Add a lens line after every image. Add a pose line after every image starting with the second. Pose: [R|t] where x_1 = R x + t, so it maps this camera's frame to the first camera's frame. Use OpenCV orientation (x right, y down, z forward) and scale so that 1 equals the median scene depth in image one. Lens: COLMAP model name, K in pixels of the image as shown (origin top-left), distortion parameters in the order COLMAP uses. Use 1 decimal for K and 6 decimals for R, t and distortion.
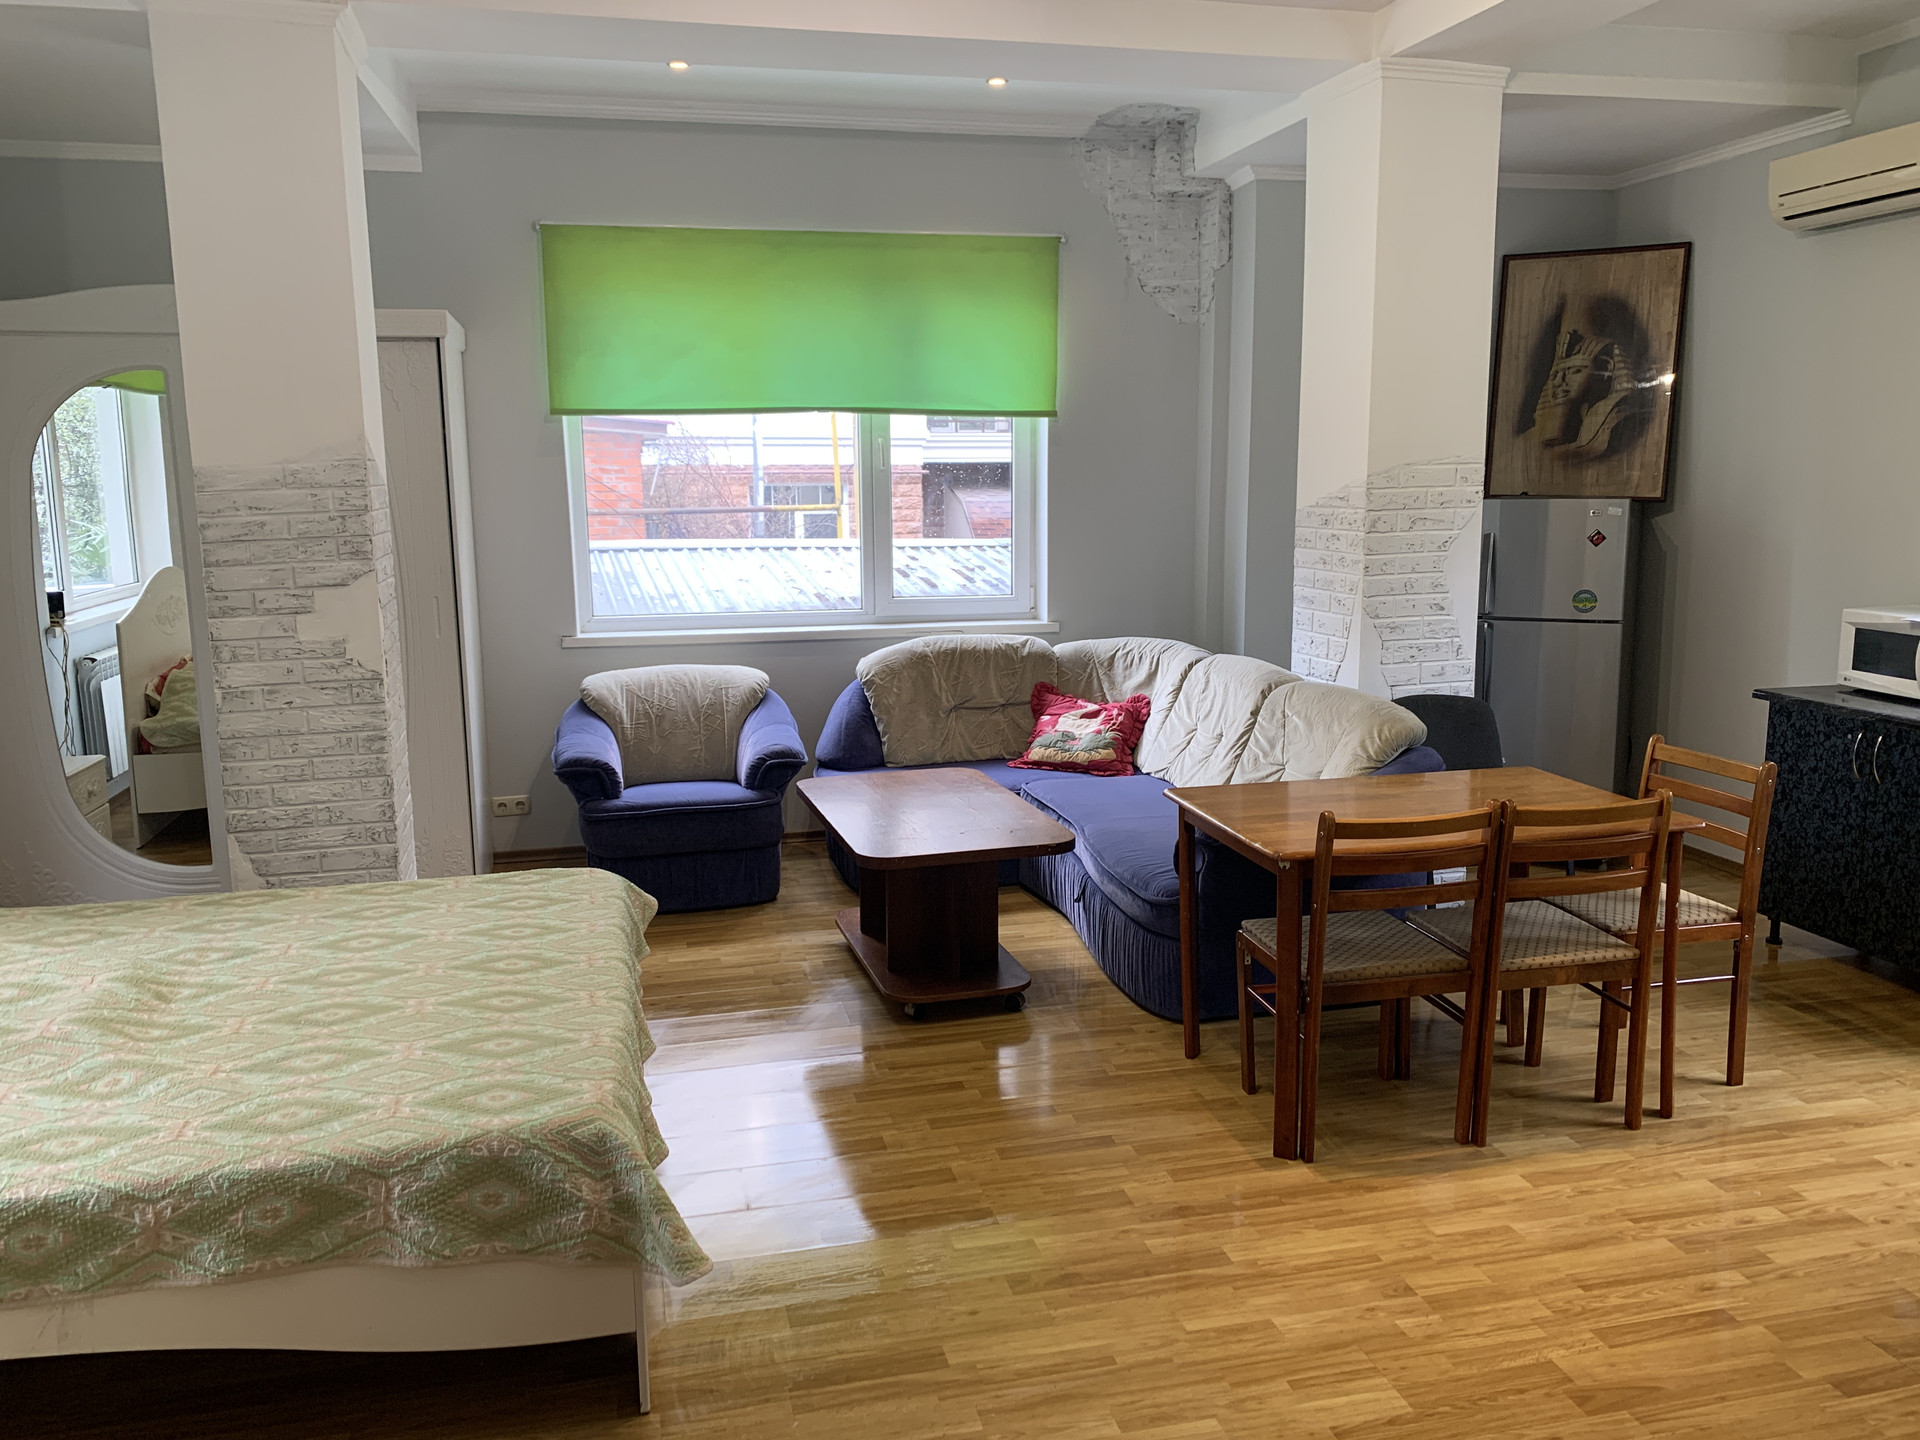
lens RADIAL K [[1474.8, 0, 949.5], [0, 1474.8, 710.9], [0, 0, 1]] dist [0.035246, -0.031653]
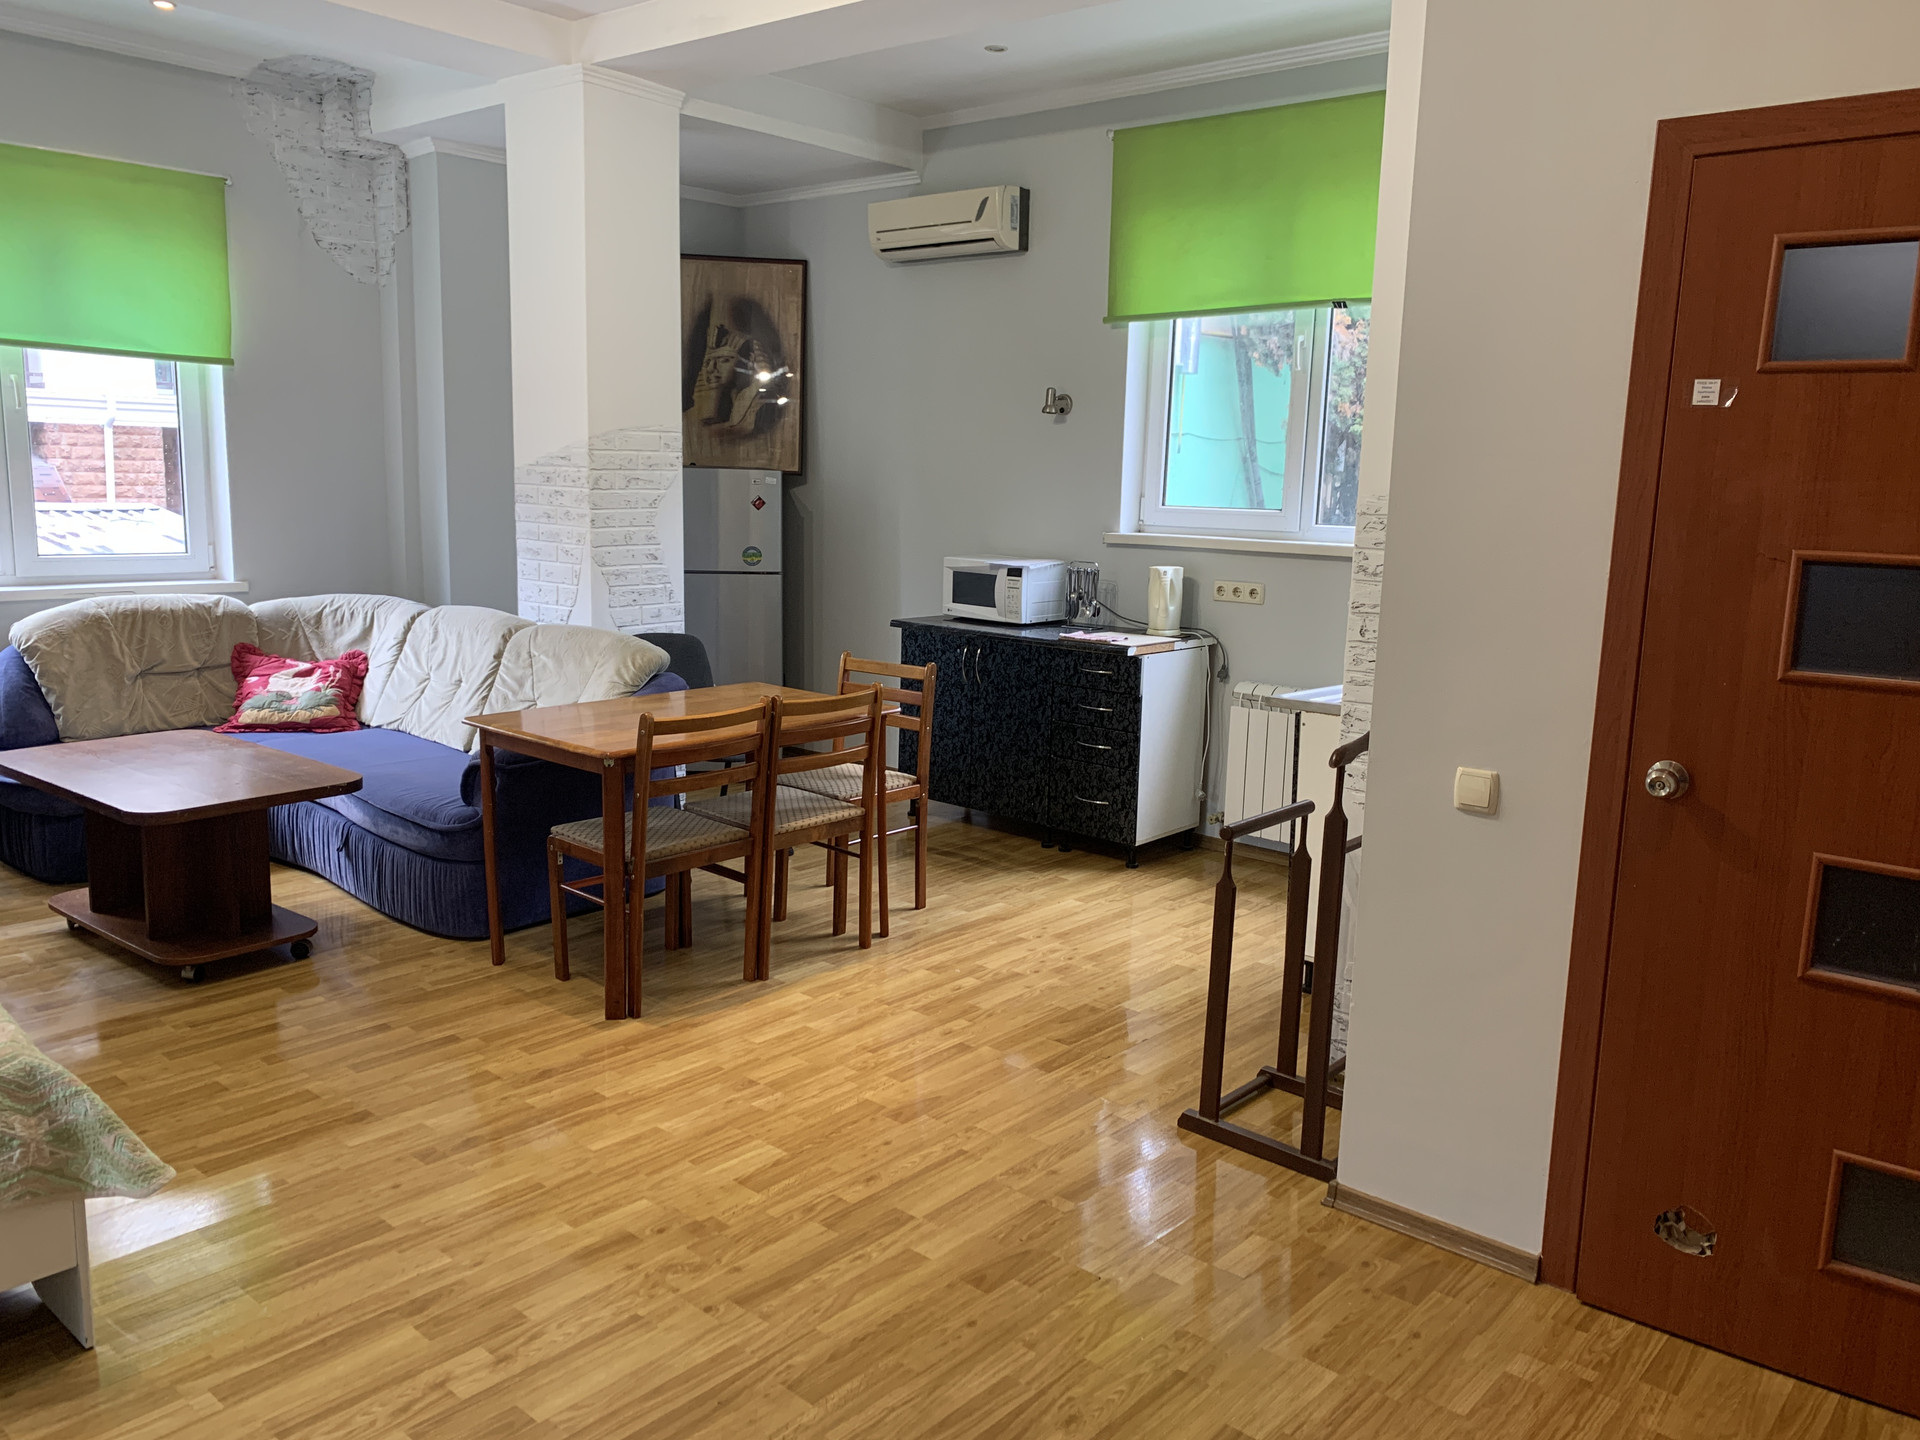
lens RADIAL K [[1455.8, 0, 973.7], [0, 1455.8, 718.0], [0, 0, 1]] dist [0.037618, -0.051333]
pose [[0.808920, -0.067740, 0.584004, -0.161813], [0.060060, 0.997665, 0.032530, 0.038520], [-0.584843, 0.008761, 0.811099, -0.072746]]
